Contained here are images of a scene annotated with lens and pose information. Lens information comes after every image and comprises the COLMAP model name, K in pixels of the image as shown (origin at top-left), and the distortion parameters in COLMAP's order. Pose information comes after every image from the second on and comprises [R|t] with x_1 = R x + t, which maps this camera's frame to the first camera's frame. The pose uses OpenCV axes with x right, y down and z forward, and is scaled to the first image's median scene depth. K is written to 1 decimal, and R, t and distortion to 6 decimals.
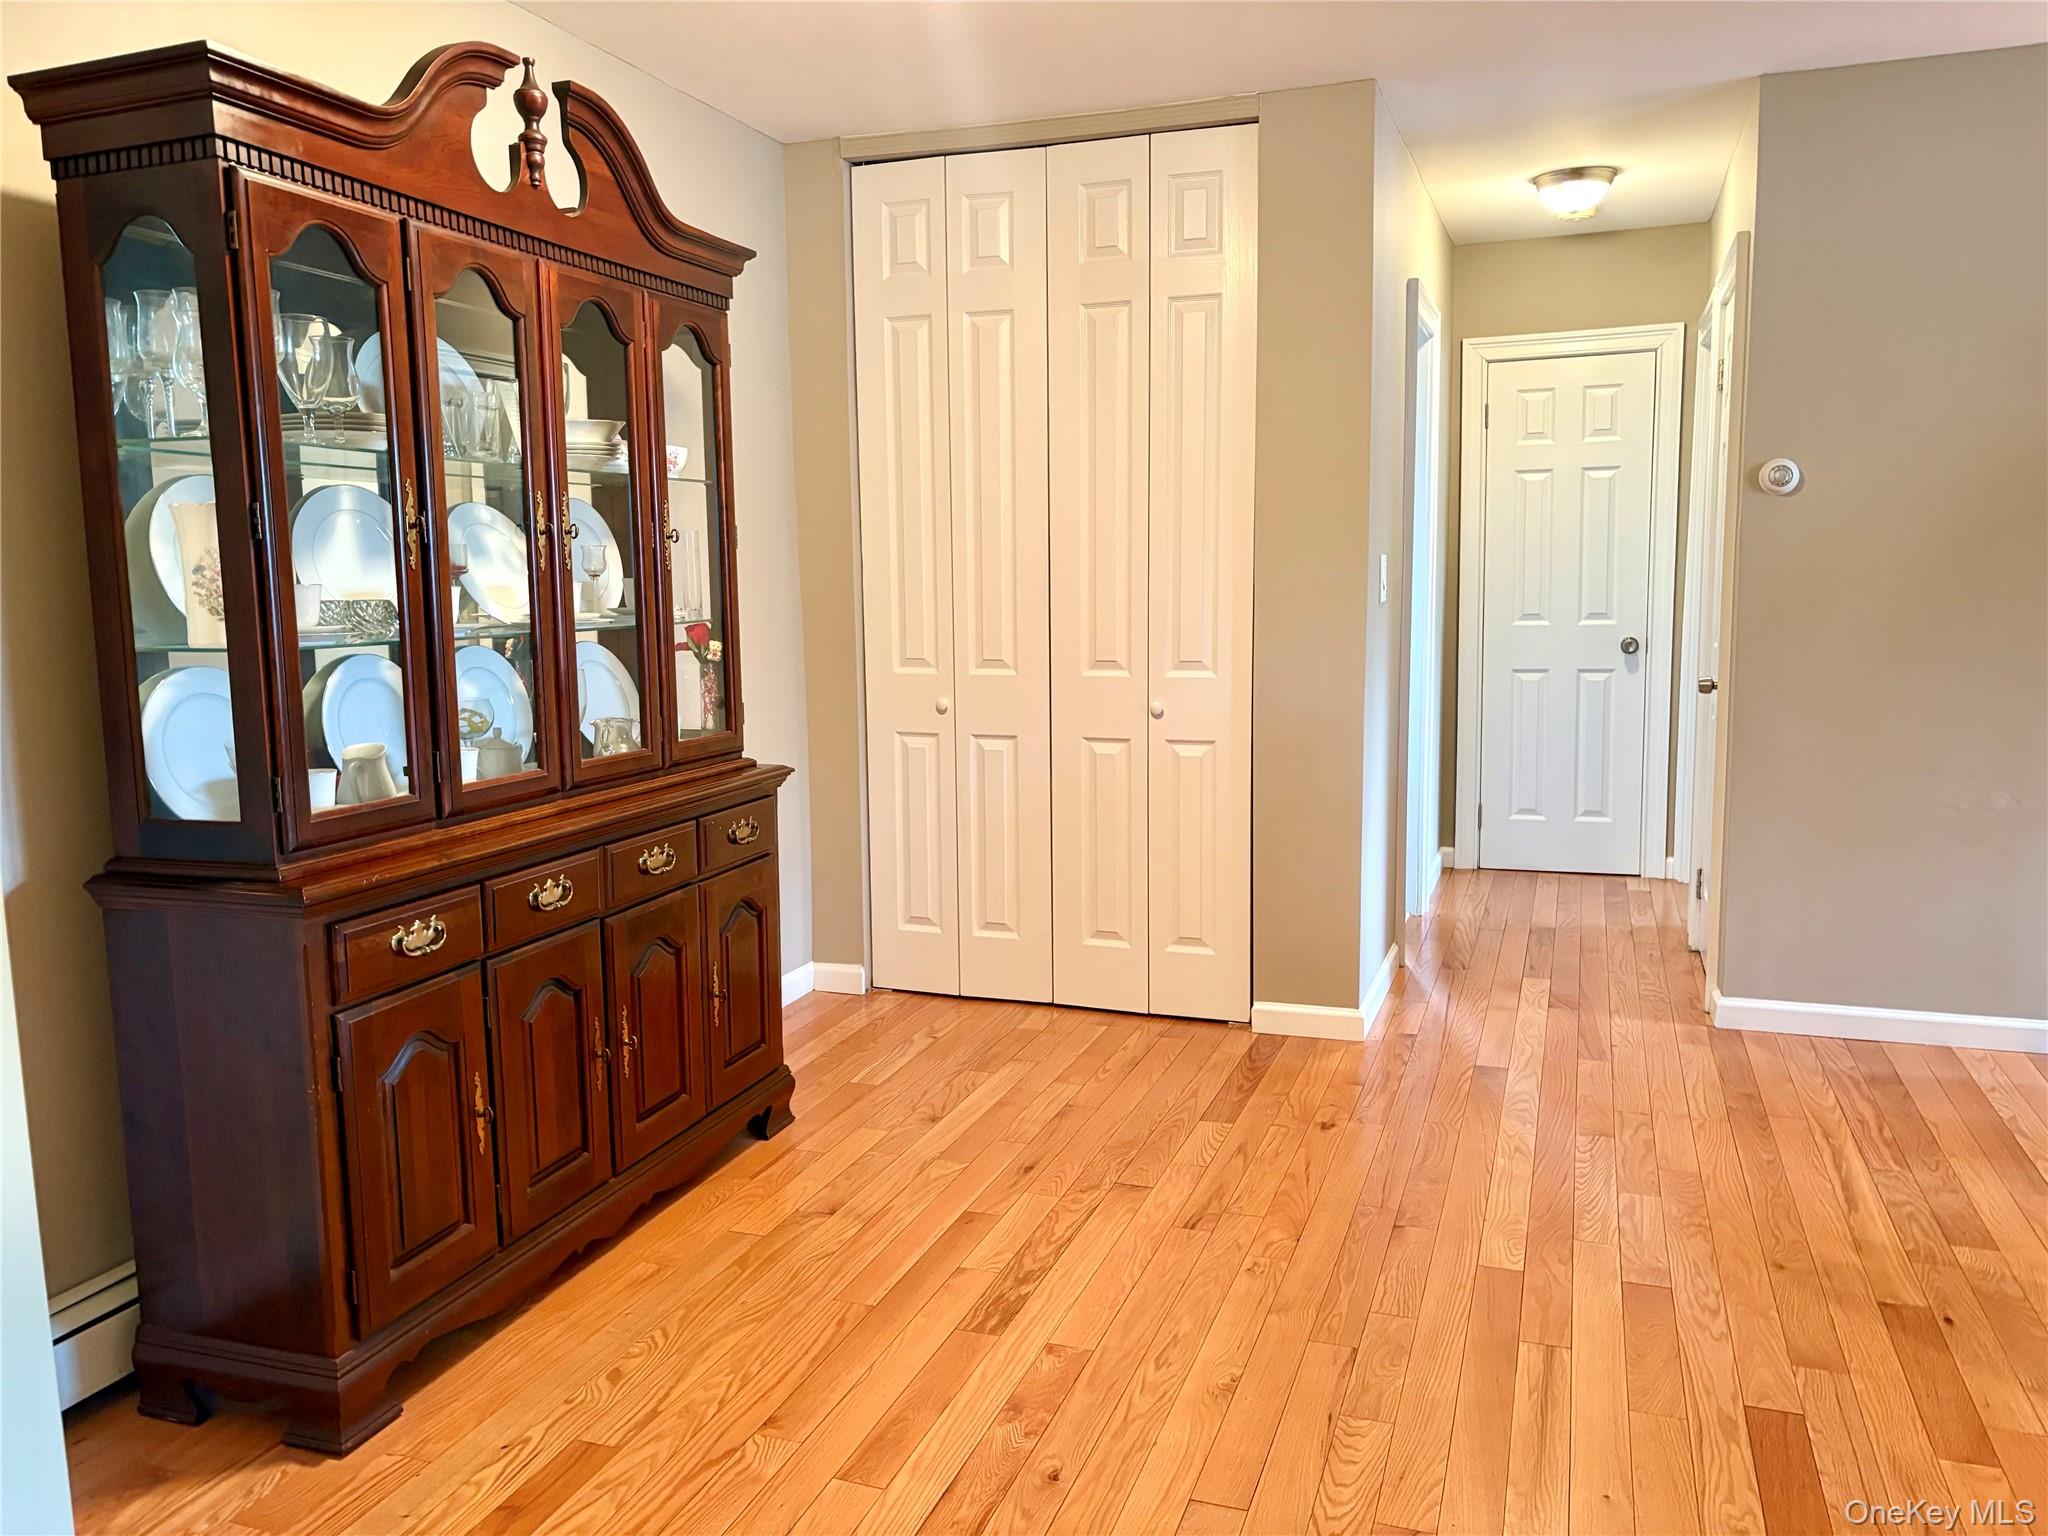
lens RADIAL K [[1536.3, 0, 1024.0], [0, 1536.3, 768.0], [0, 0, 1]] dist [0.029489, 0.000927]
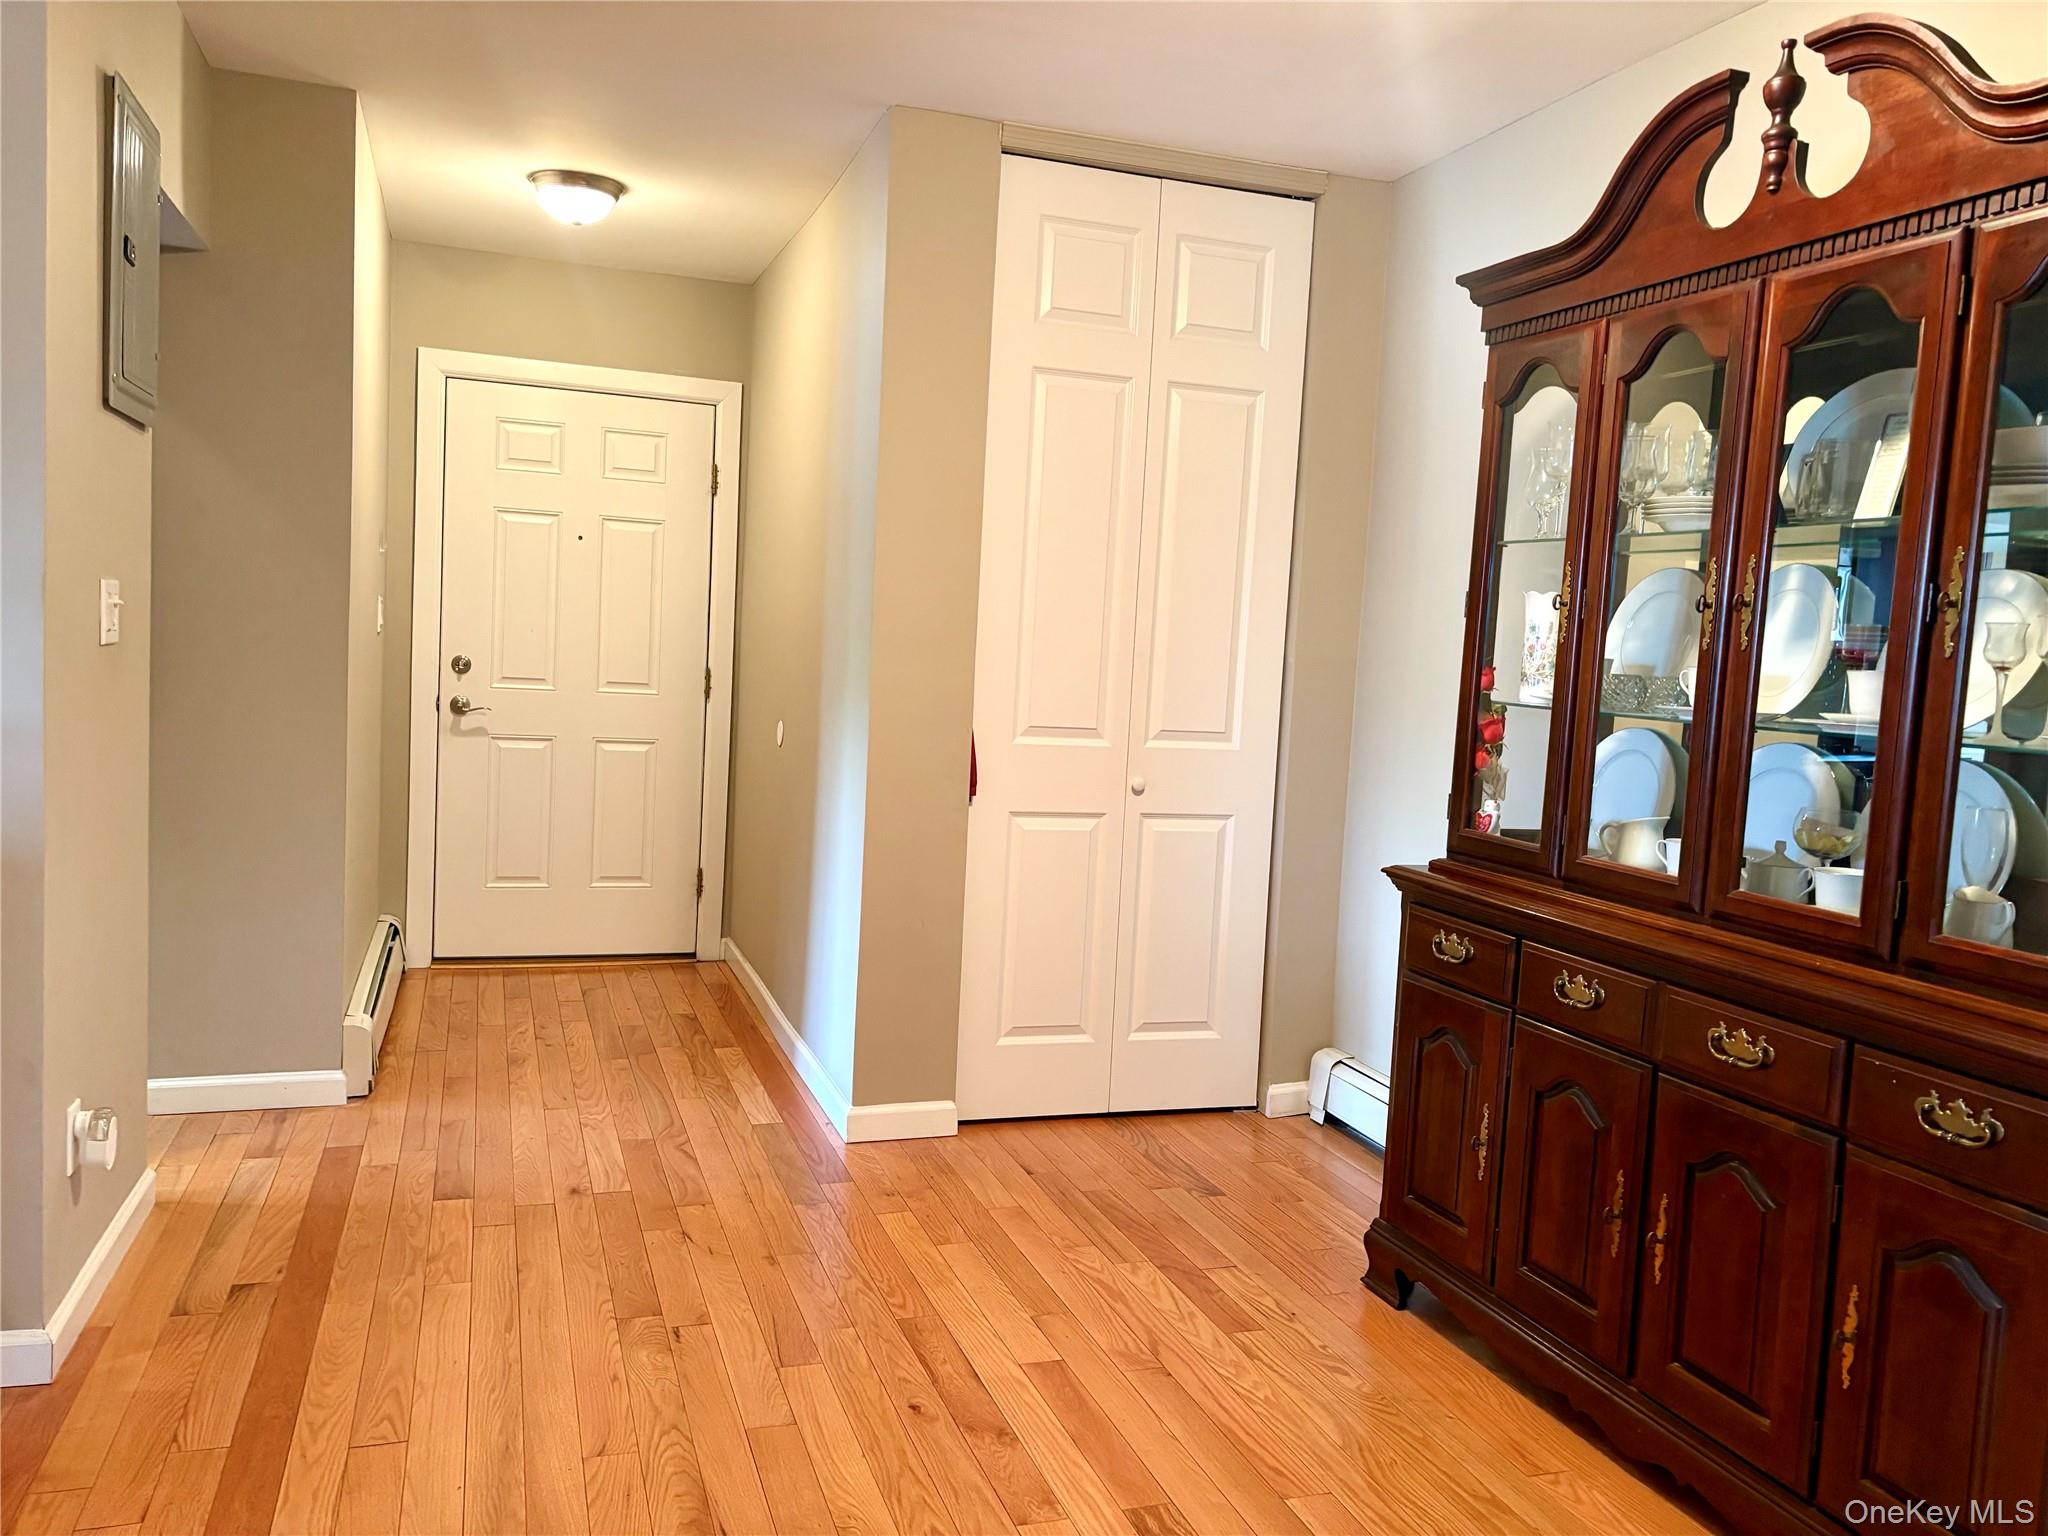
lens RADIAL K [[1565.6, 0, 1018.5], [0, 1565.6, 787.6], [0, 0, 1]] dist [0.029626, -0.001589]
pose [[-0.781631, 0.029221, -0.623056, 0.544777], [-0.122816, 0.972136, 0.199667, -0.185355], [0.611530, 0.232588, -0.756263, 1.479495]]
